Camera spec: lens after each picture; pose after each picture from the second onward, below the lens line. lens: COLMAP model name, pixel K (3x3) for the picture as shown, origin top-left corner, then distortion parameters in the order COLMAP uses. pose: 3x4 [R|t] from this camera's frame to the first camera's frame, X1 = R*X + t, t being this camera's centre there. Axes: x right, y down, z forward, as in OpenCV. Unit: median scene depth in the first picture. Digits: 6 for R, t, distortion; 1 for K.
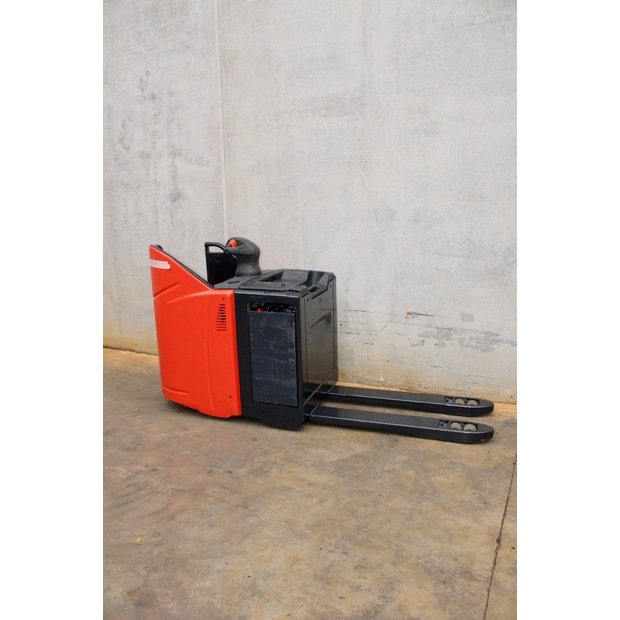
lens RADIAL K [[512.4, 0, 310.0], [0, 512.4, 310.0], [0, 0, 1]] dist [-0.156523, 0.142791]
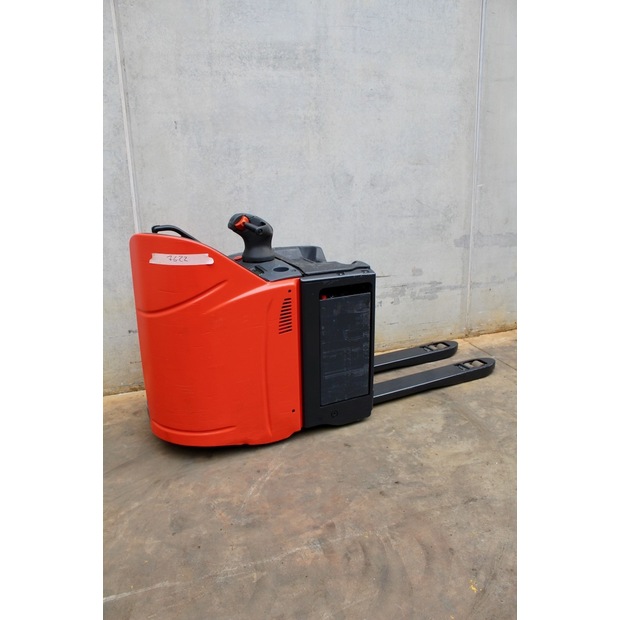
lens RADIAL K [[512.4, 0, 310.0], [0, 512.4, 310.0], [0, 0, 1]] dist [-0.156523, 0.142791]
pose [[0.704165, -0.198726, 0.681659, -0.627833], [0.159117, 0.979784, 0.121268, -0.076607], [-0.691978, 0.023071, 0.721550, 0.375633]]
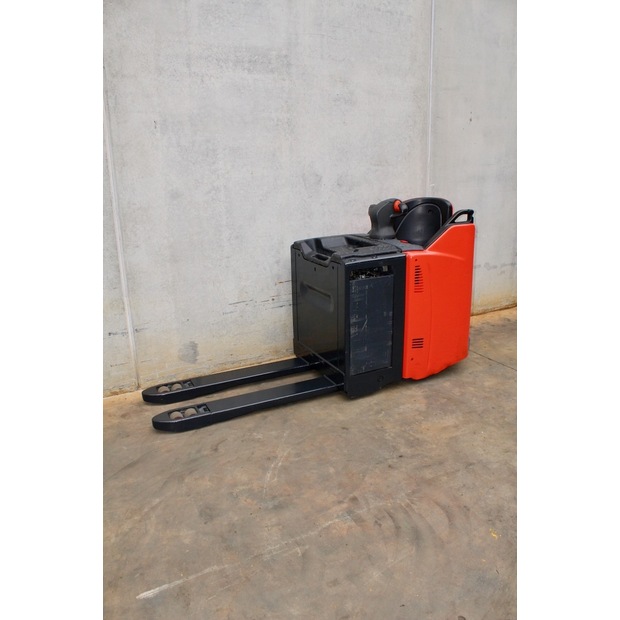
lens RADIAL K [[512.4, 0, 310.0], [0, 512.4, 310.0], [0, 0, 1]] dist [-0.156523, 0.142791]
pose [[0.569592, -0.218311, 0.792405, -0.742349], [0.179004, 0.973888, 0.139640, -0.082120], [-0.802198, 0.062306, 0.593798, 0.445504]]
